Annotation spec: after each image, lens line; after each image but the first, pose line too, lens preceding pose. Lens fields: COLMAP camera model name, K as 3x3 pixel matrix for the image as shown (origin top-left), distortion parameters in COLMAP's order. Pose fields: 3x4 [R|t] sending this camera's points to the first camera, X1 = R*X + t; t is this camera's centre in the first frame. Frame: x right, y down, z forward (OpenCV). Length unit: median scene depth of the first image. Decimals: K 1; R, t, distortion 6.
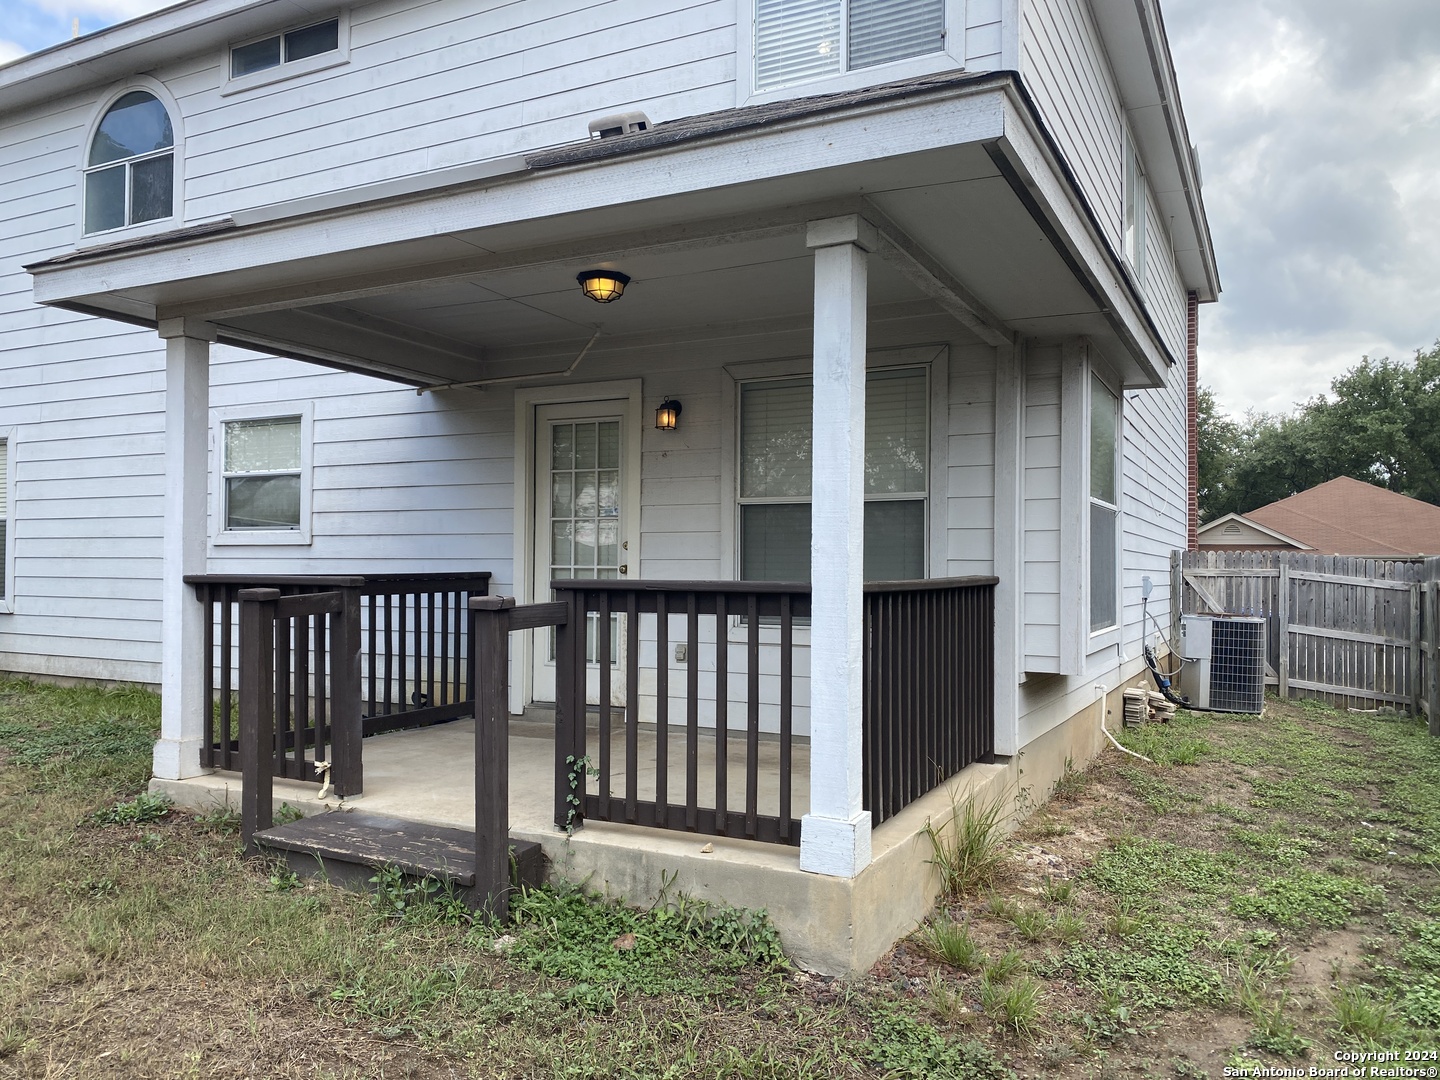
lens RADIAL K [[1103.6, 0, 727.0], [0, 1103.6, 543.5], [0, 0, 1]] dist [0.011084, -0.001978]
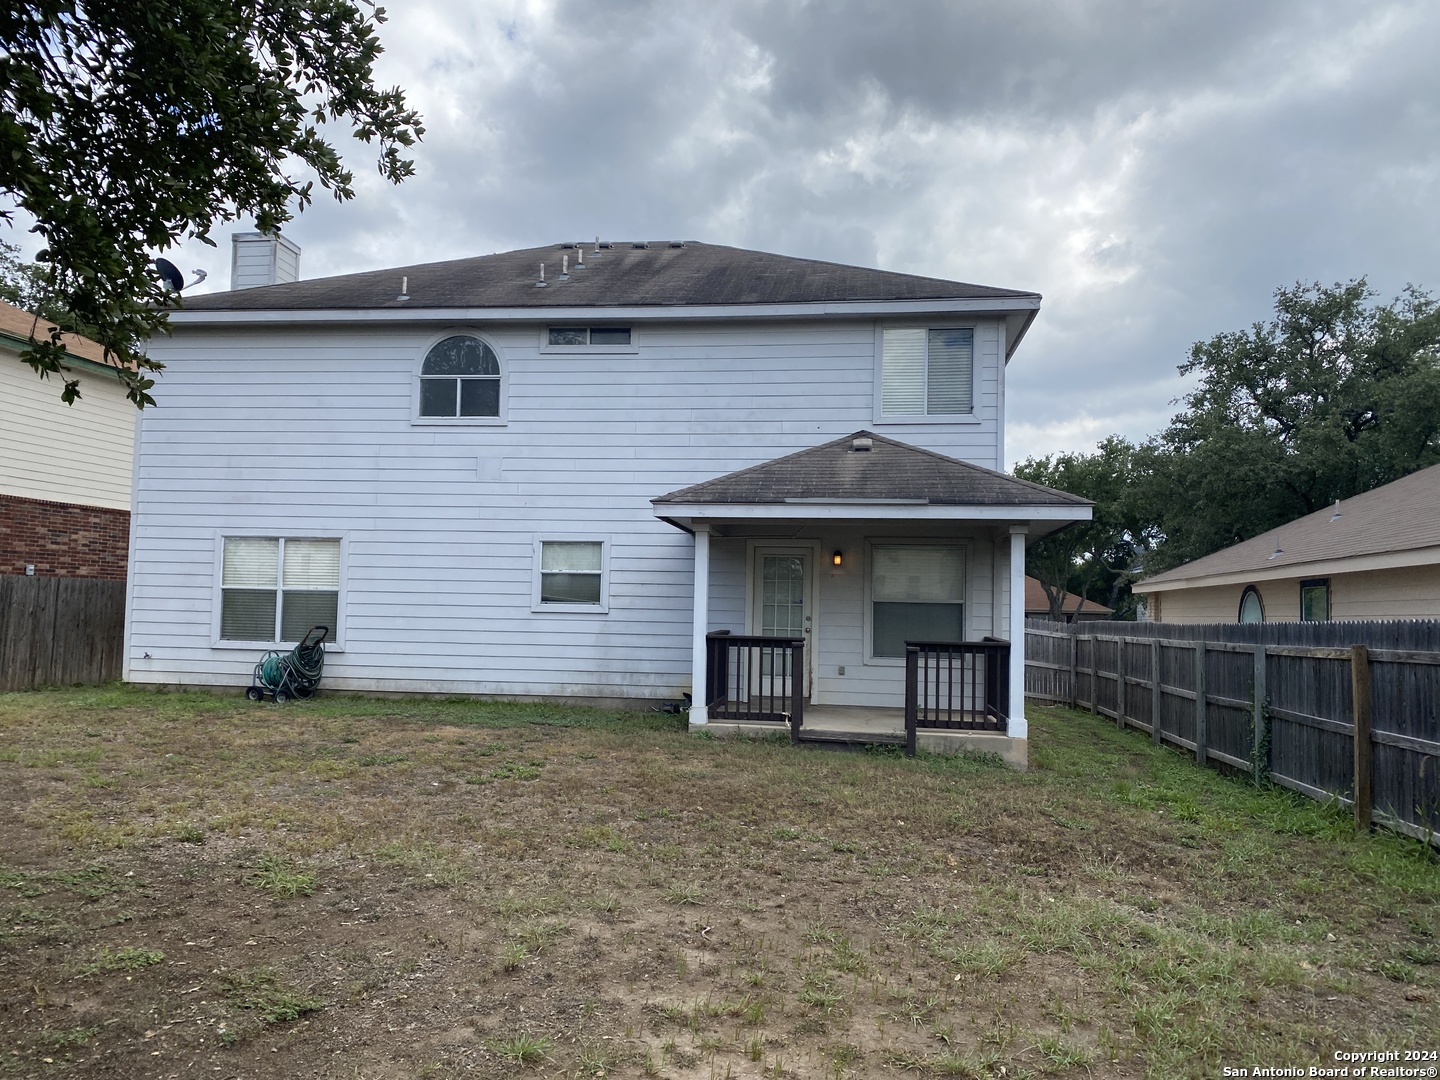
lens RADIAL K [[1103.6, 0, 713.3], [0, 1103.6, 540.6], [0, 0, 1]] dist [0.011084, -0.001978]
pose [[0.941170, 0.033836, 0.336235, -0.796383], [-0.021204, 0.998927, -0.041173, -0.045757], [-0.337268, 0.031621, 0.940878, -0.732186]]
